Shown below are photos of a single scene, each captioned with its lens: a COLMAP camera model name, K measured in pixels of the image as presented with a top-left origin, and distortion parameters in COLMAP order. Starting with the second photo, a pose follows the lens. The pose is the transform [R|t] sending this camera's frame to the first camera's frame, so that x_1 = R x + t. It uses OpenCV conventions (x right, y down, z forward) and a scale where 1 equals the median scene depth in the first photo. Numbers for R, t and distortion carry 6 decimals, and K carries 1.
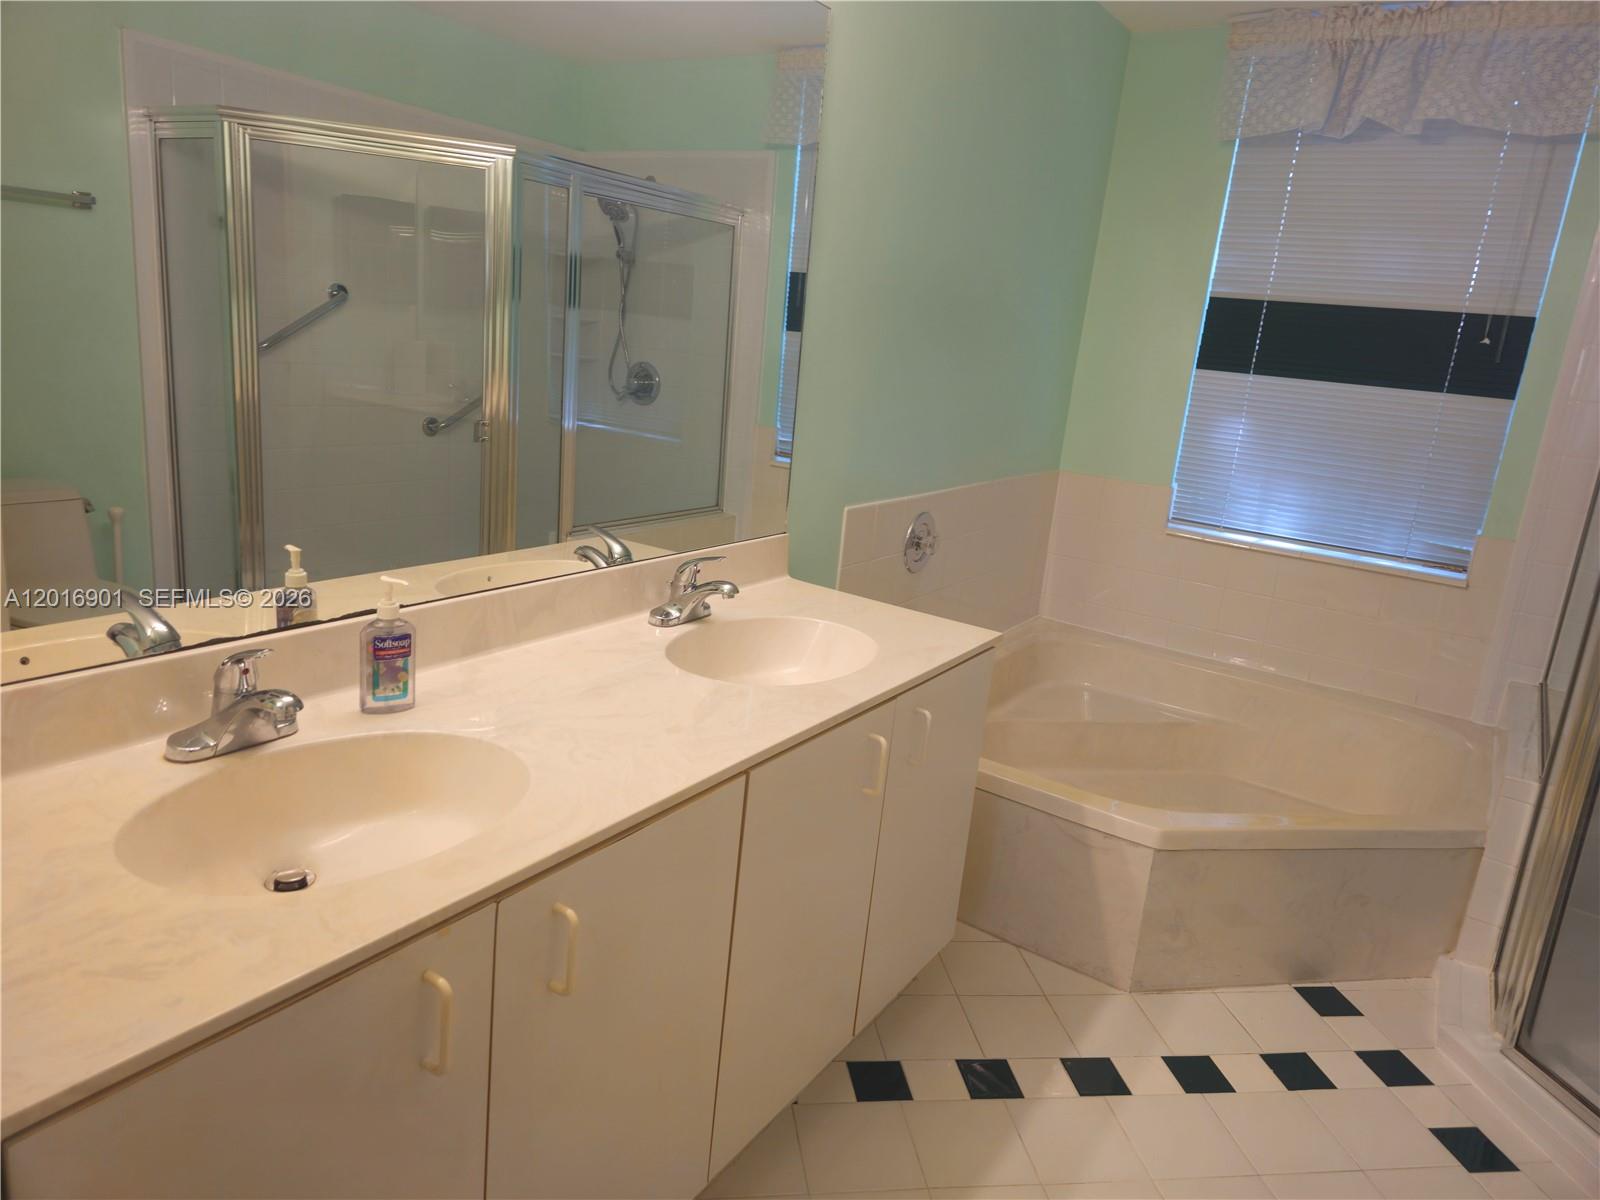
lens RADIAL K [[1049.6, 0, 808.8], [0, 1049.6, 584.3], [0, 0, 1]] dist [0.015836, -0.019670]
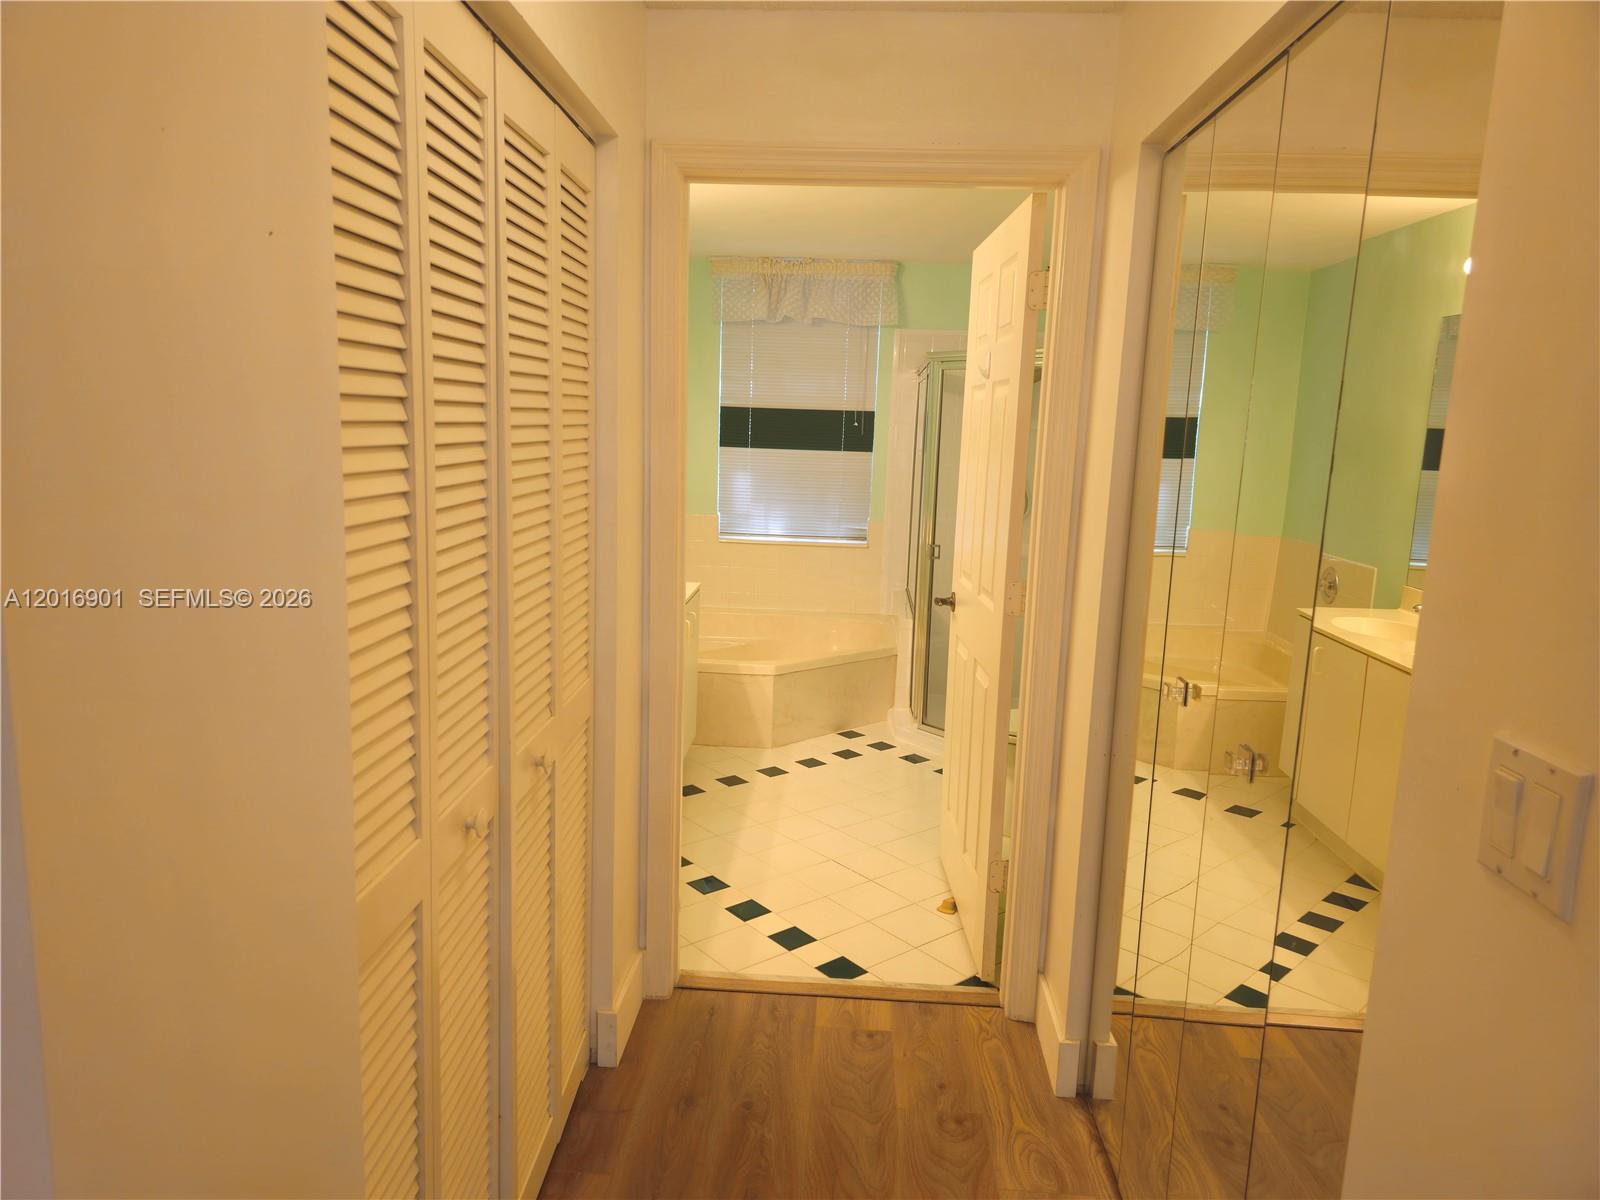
lens RADIAL K [[1049.6, 0, 792.6], [0, 1049.6, 600.9], [0, 0, 1]] dist [0.015836, -0.019670]
pose [[0.862420, -0.149228, 0.483697, -0.490359], [0.167359, 0.985879, 0.005763, 0.071536], [-0.477727, 0.075981, 0.875216, -0.684319]]
